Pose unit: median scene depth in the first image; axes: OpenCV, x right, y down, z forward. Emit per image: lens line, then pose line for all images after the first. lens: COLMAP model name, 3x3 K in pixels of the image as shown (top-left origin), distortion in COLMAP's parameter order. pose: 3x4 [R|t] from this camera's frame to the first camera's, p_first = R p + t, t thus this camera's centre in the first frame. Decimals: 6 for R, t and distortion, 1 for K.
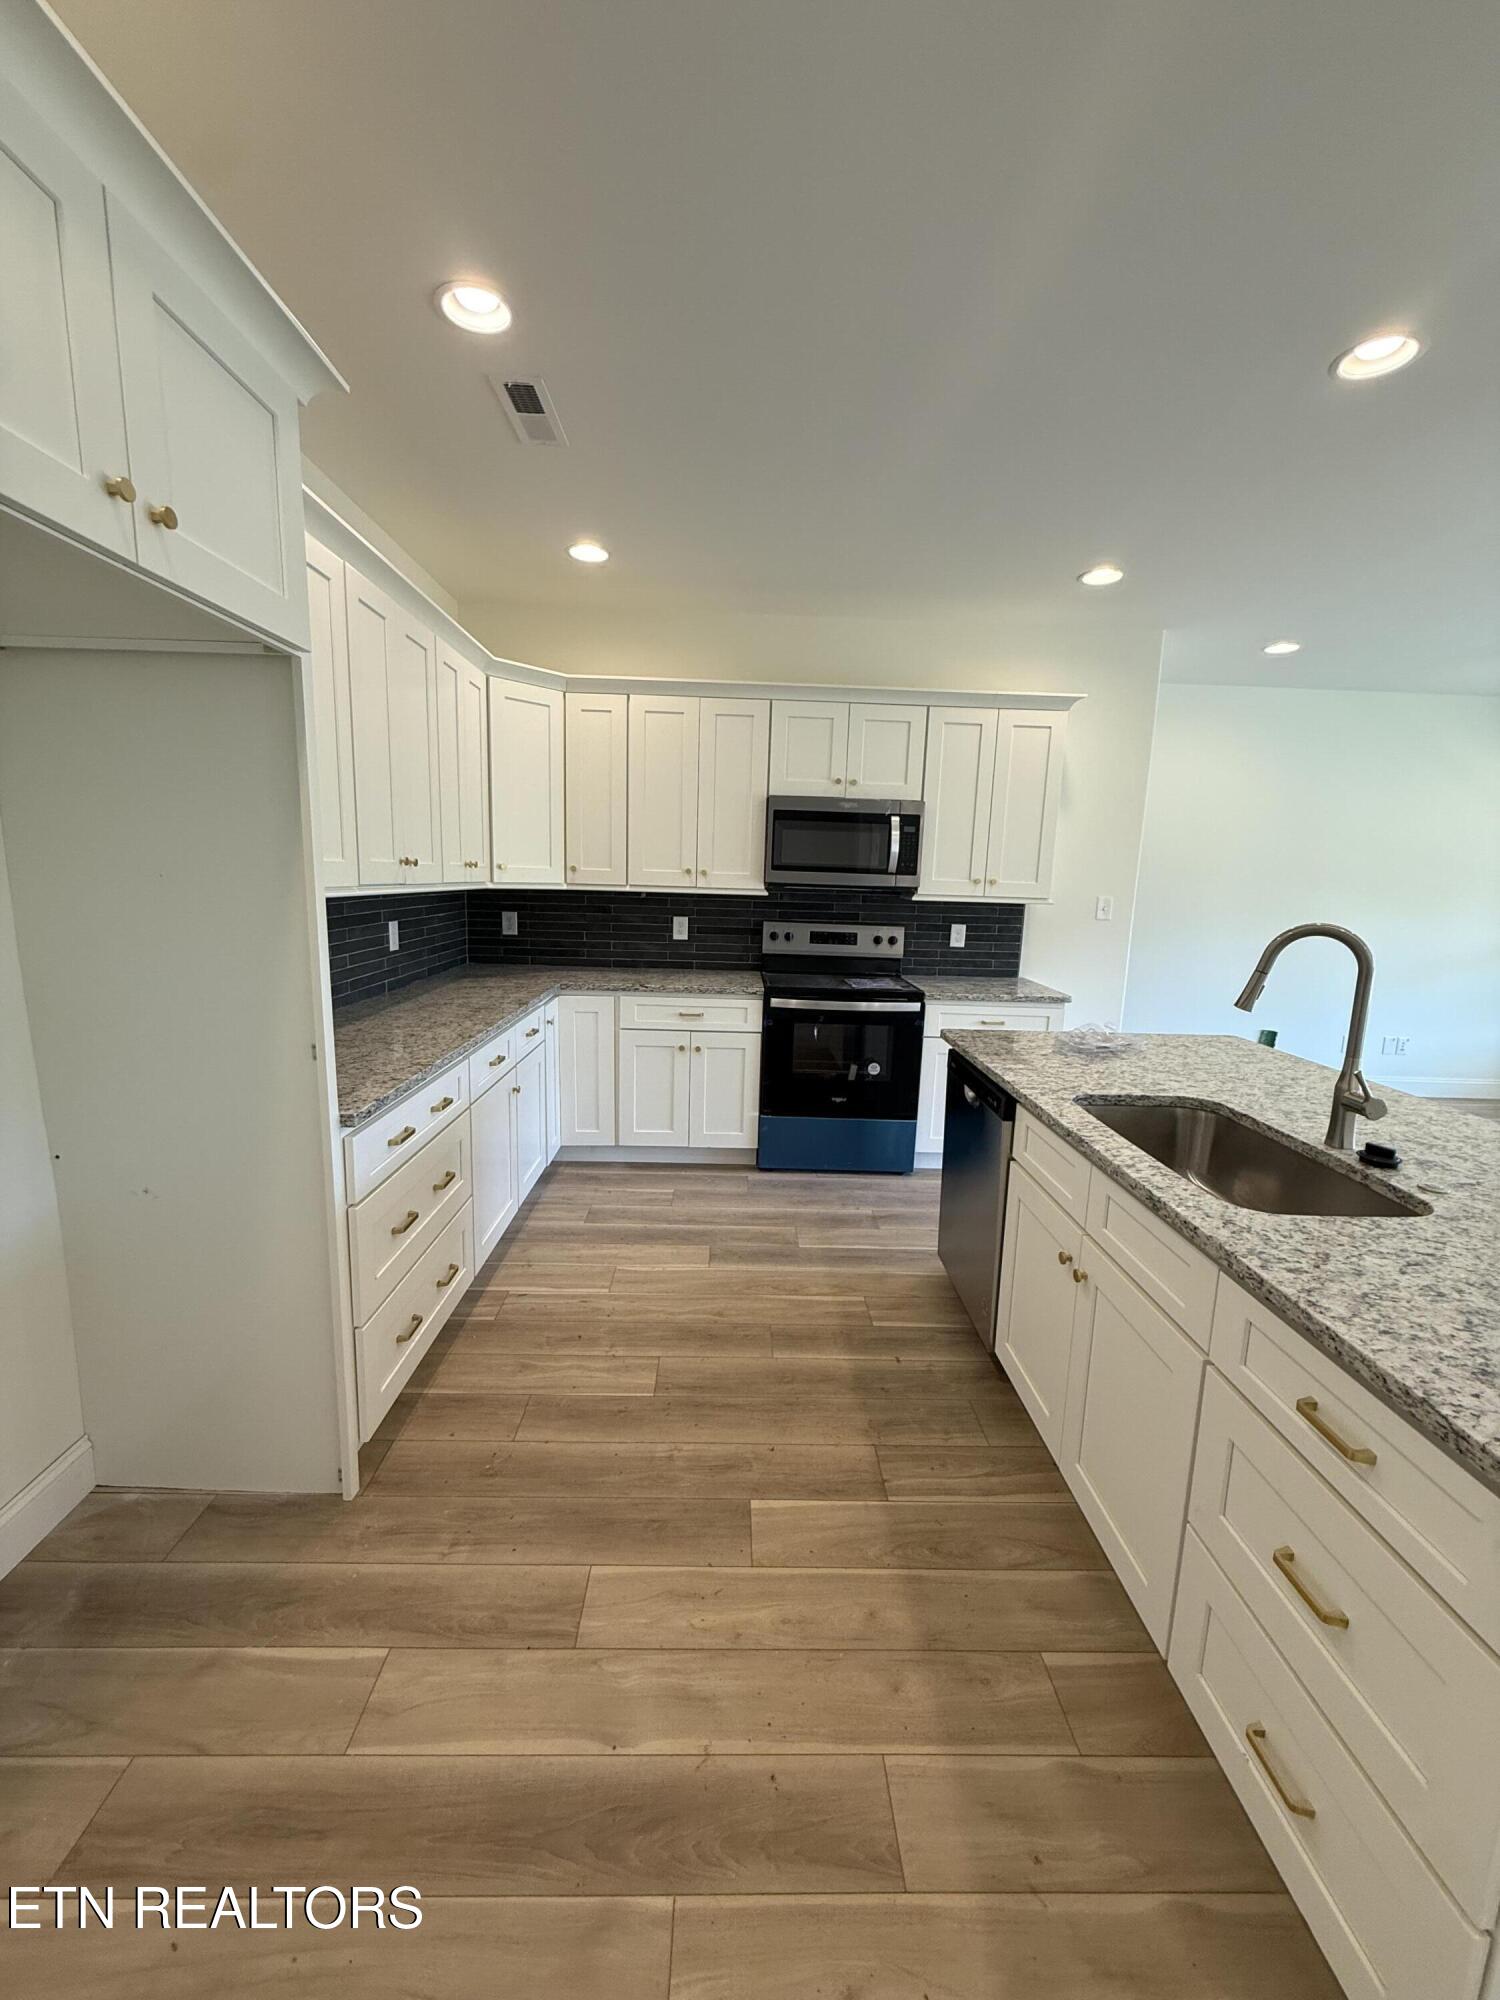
lens RADIAL K [[795.0, 0, 749.8], [0, 795.0, 997.5], [0, 0, 1]] dist [0.000623, -0.000557]
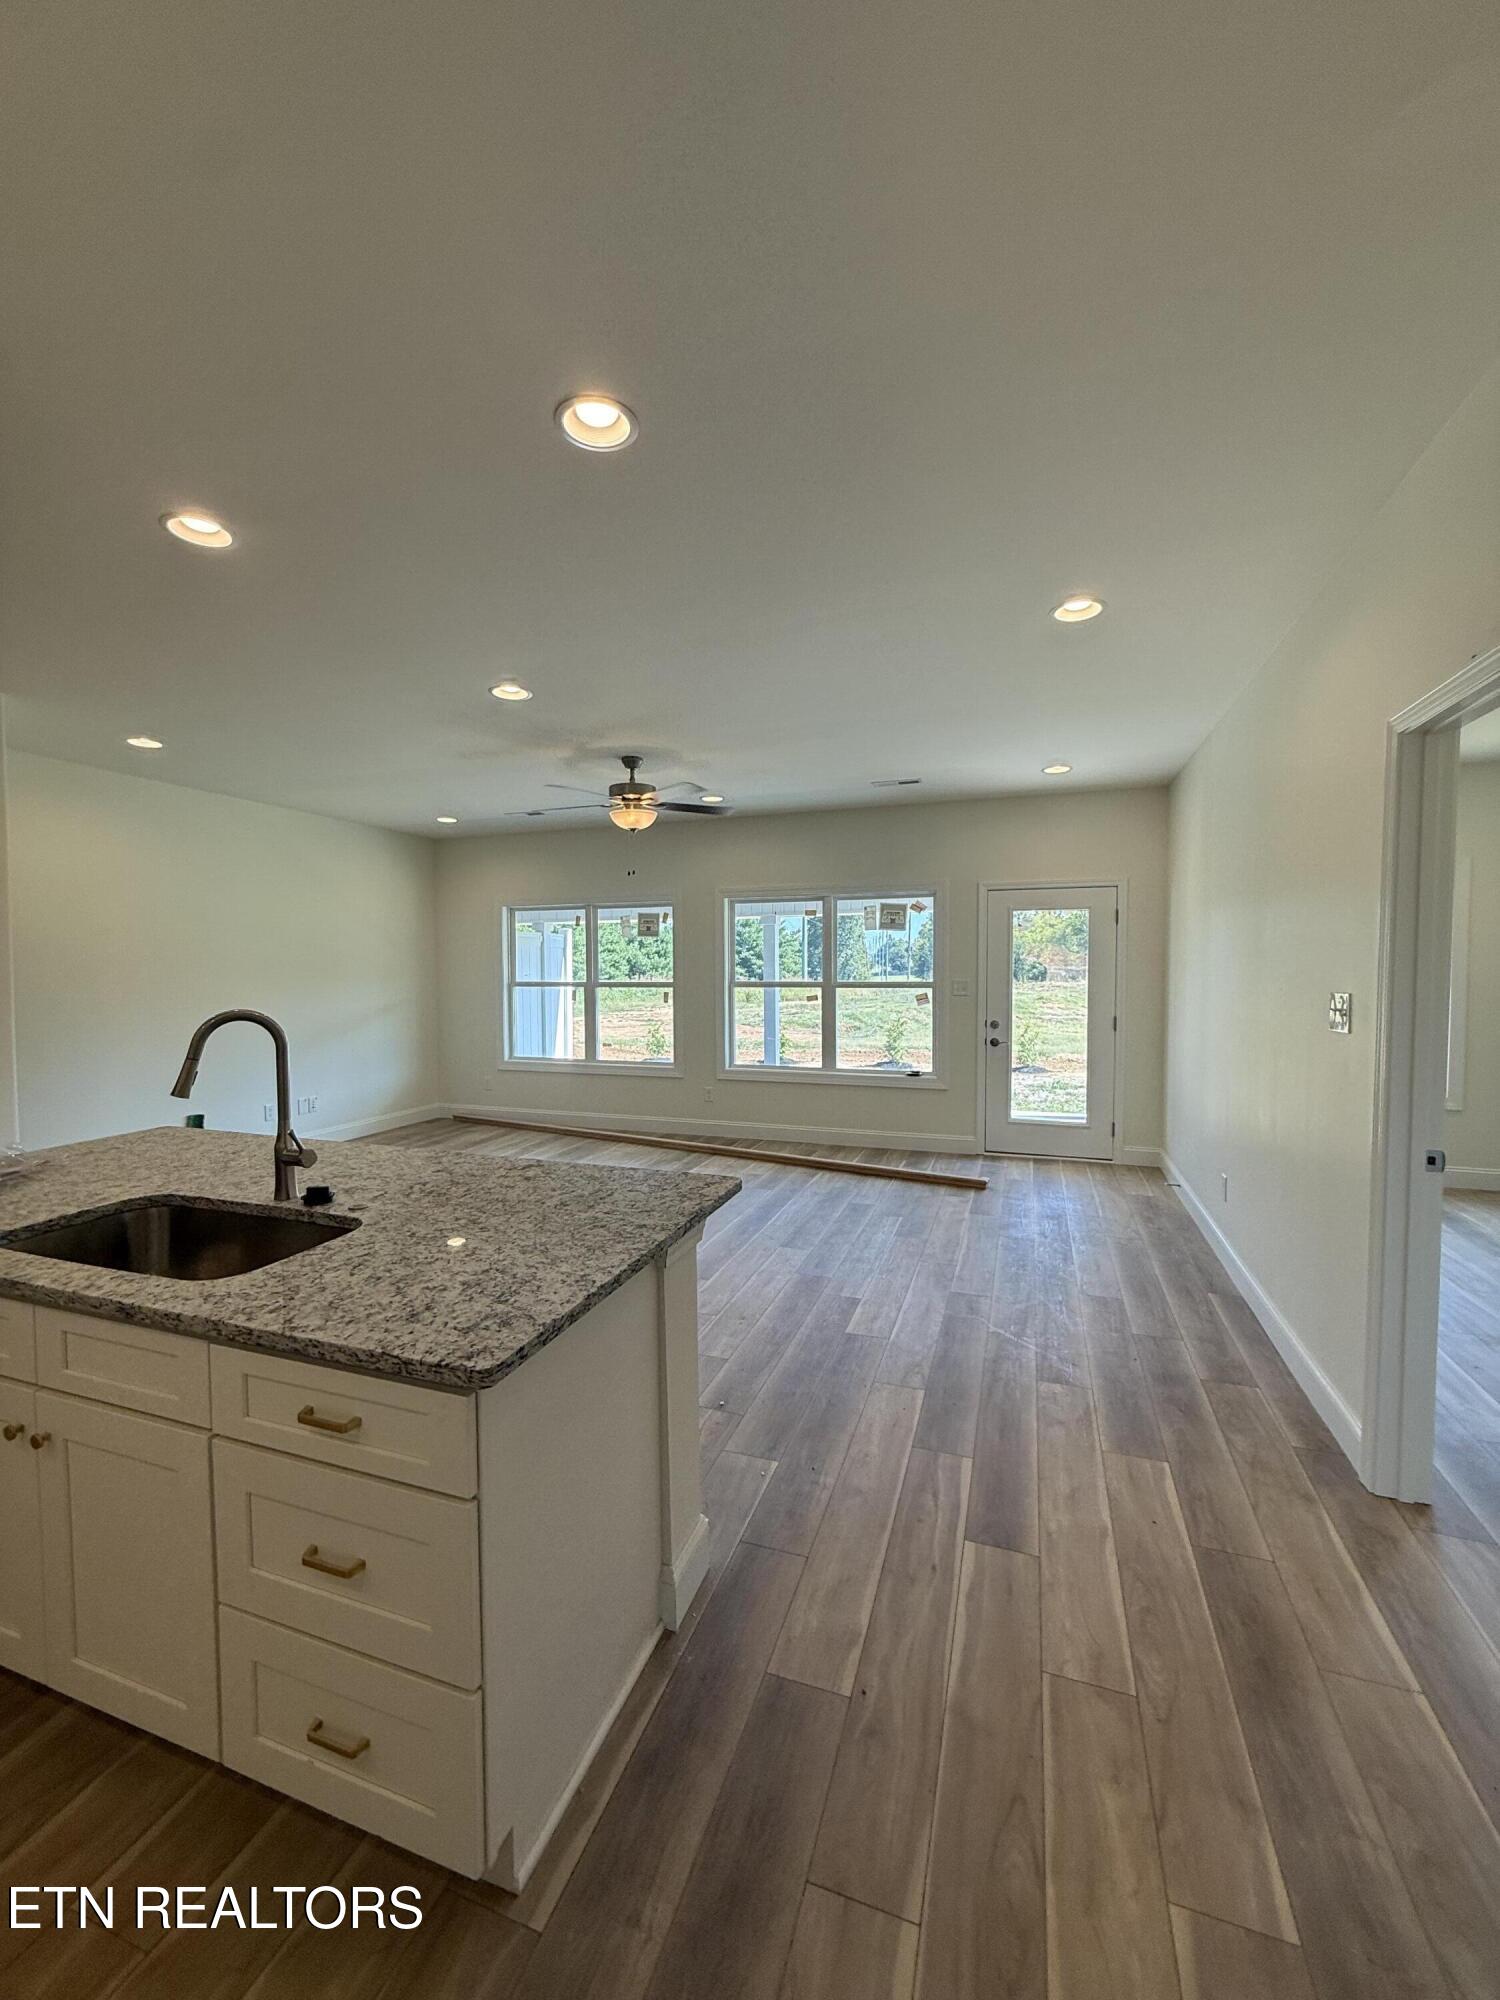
lens RADIAL K [[795.0, 0, 751.0], [0, 795.0, 999.7], [0, 0, 1]] dist [0.000623, -0.000557]
pose [[0.350784, -0.071112, 0.933752, -0.096791], [0.163090, 0.986514, 0.013861, -0.004826], [-0.922145, 0.147423, 0.357651, -0.096158]]
